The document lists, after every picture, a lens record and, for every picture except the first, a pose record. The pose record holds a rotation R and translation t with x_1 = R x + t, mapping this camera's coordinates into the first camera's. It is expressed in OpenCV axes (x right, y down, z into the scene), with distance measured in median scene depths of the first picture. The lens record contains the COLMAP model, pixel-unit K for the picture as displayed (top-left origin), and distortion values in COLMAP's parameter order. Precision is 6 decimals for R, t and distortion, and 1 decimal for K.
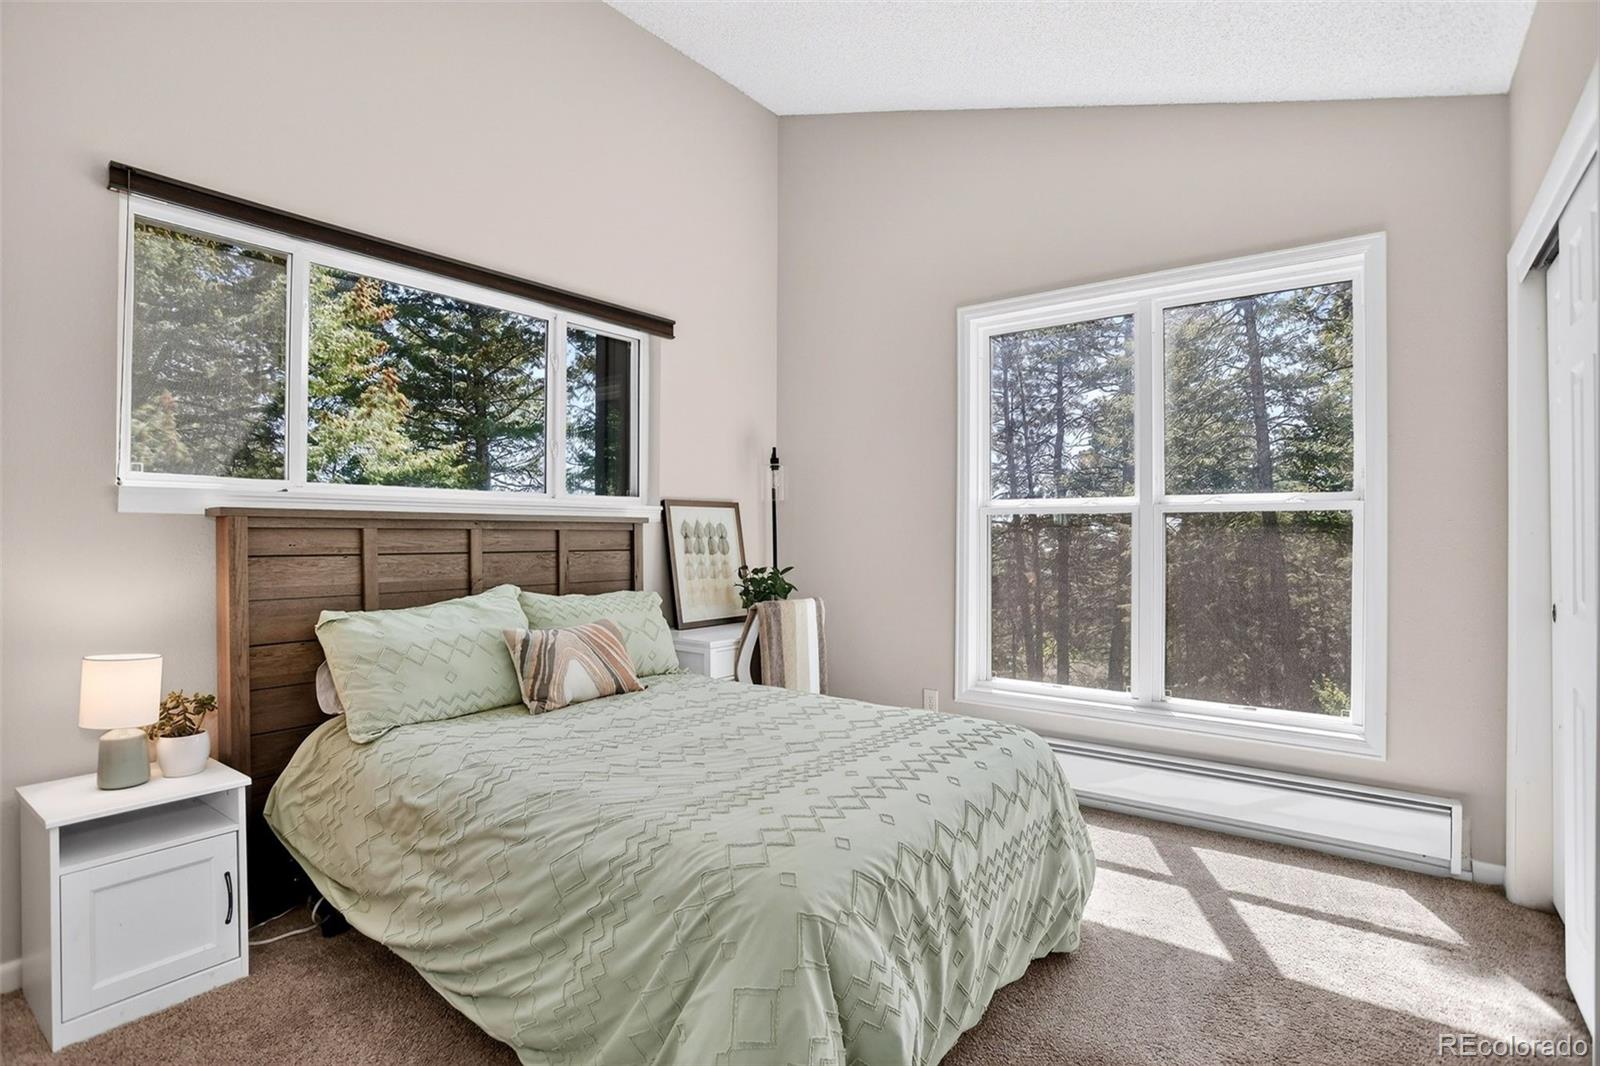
lens RADIAL K [[768.8, 0, 789.3], [0, 768.8, 537.7], [0, 0, 1]] dist [-0.017255, 0.002504]
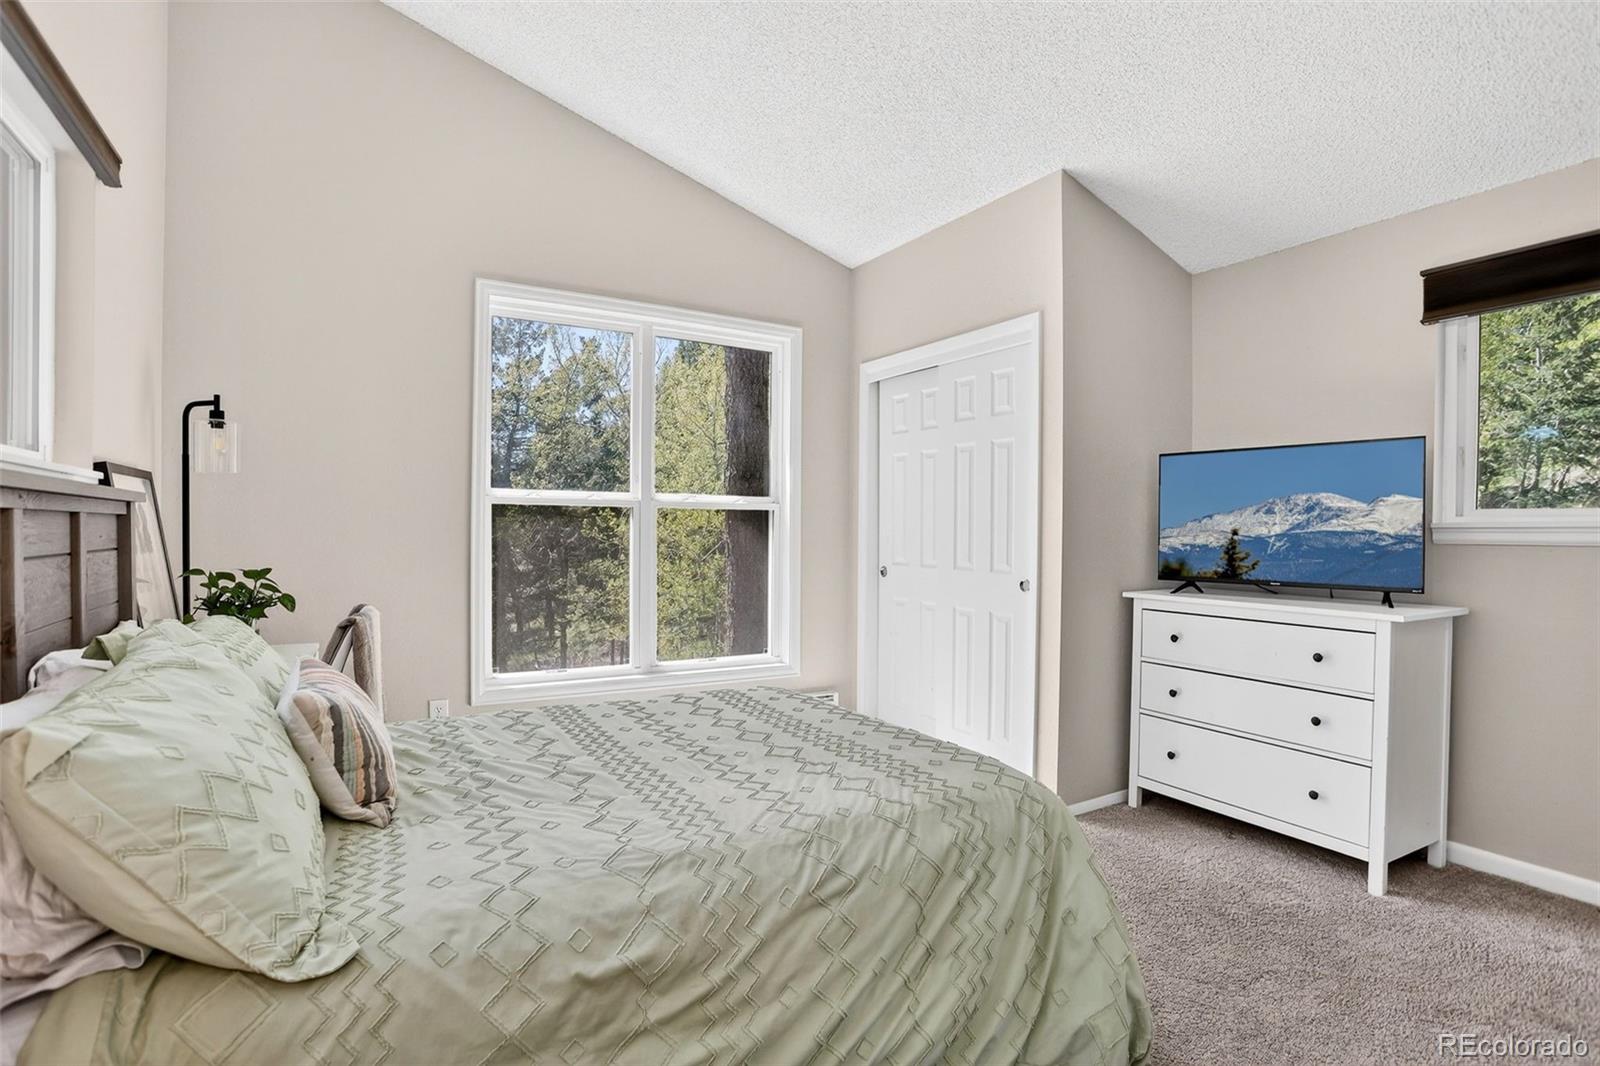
lens RADIAL K [[768.8, 0, 787.0], [0, 768.8, 527.0], [0, 0, 1]] dist [-0.017255, 0.002504]
pose [[0.393809, 0.001230, 0.919191, -0.585446], [0.003671, 0.999989, -0.002911, 0.002854], [-0.919185, 0.004521, 0.393801, 0.376634]]
